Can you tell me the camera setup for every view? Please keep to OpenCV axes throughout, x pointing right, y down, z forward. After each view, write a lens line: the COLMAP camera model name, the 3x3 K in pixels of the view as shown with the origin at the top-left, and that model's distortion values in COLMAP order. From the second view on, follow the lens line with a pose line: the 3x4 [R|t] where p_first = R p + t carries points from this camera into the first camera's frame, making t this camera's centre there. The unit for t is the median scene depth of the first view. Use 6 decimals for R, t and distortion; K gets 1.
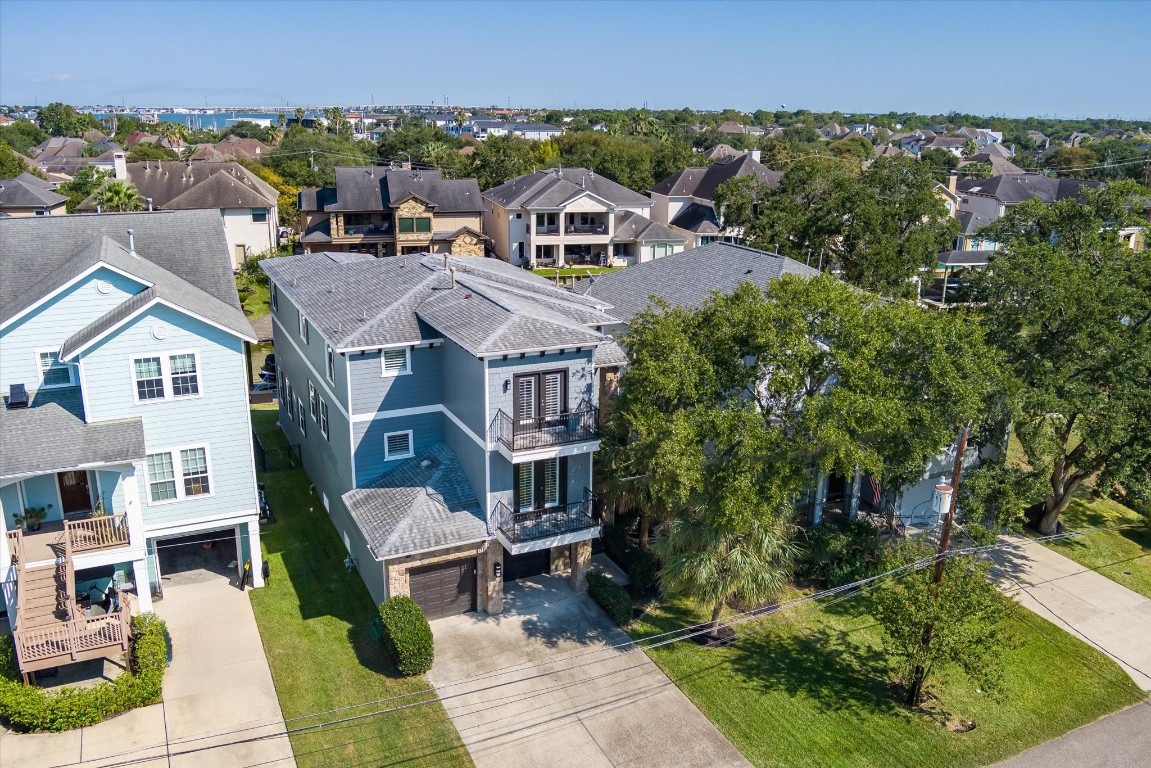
lens RADIAL K [[921.7, 0, 571.9], [0, 921.7, 382.3], [0, 0, 1]] dist [-0.015777, -0.004463]
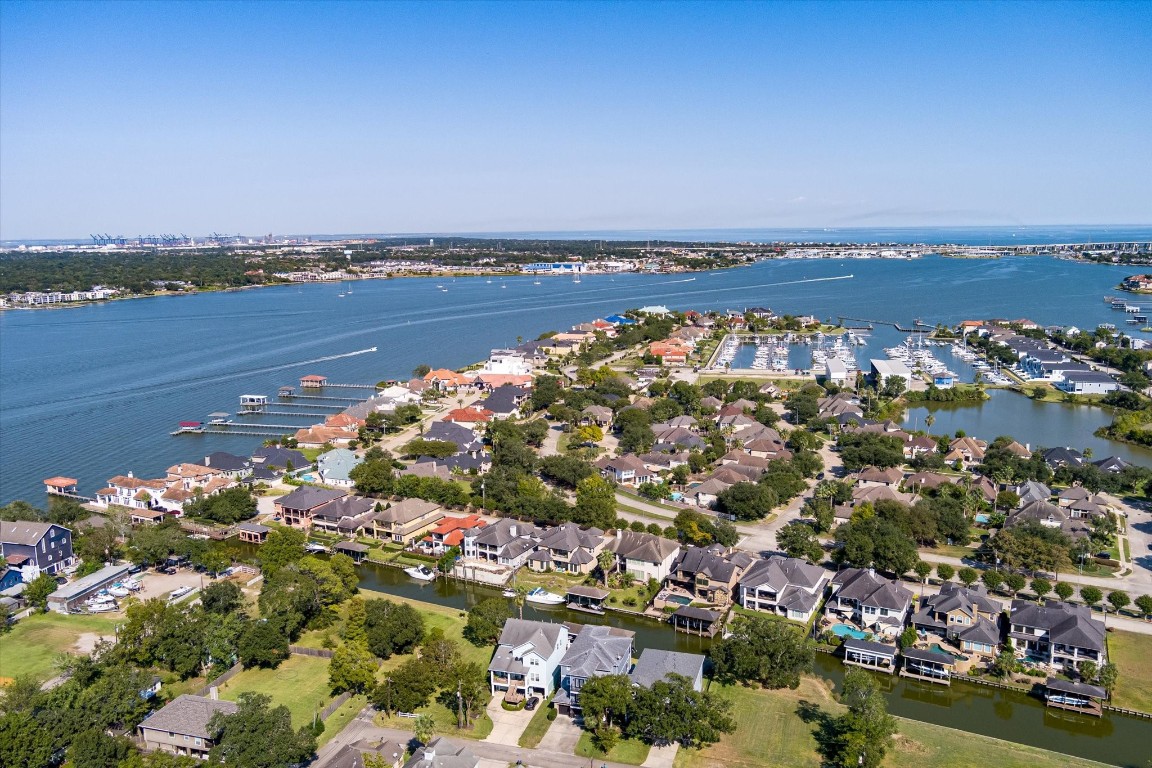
lens RADIAL K [[922.5, 0, 572.4], [0, 922.5, 382.3], [0, 0, 1]] dist [-0.015777, -0.004463]
pose [[0.736492, 0.088077, -0.670688, 3.492715], [-0.168196, 0.984193, -0.055451, -1.450203], [0.655202, 0.153647, 0.739664, -3.479245]]
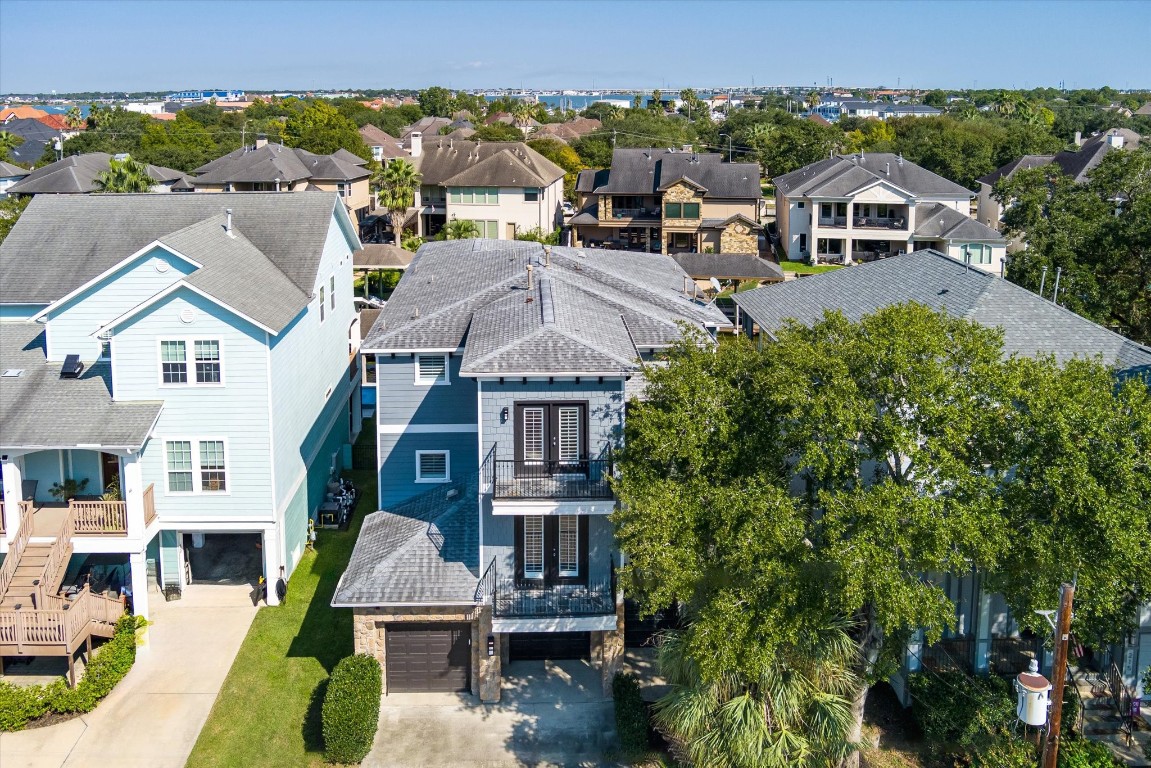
lens RADIAL K [[965.0, 0, 544.3], [0, 965.0, 195.6], [0, 0, 1]] dist [-0.005009, -0.013372]
pose [[0.912443, 0.031639, -0.407979, 0.276454], [-0.103985, 0.982206, -0.156392, -0.052093], [0.395771, 0.185122, 0.899497, 0.182912]]
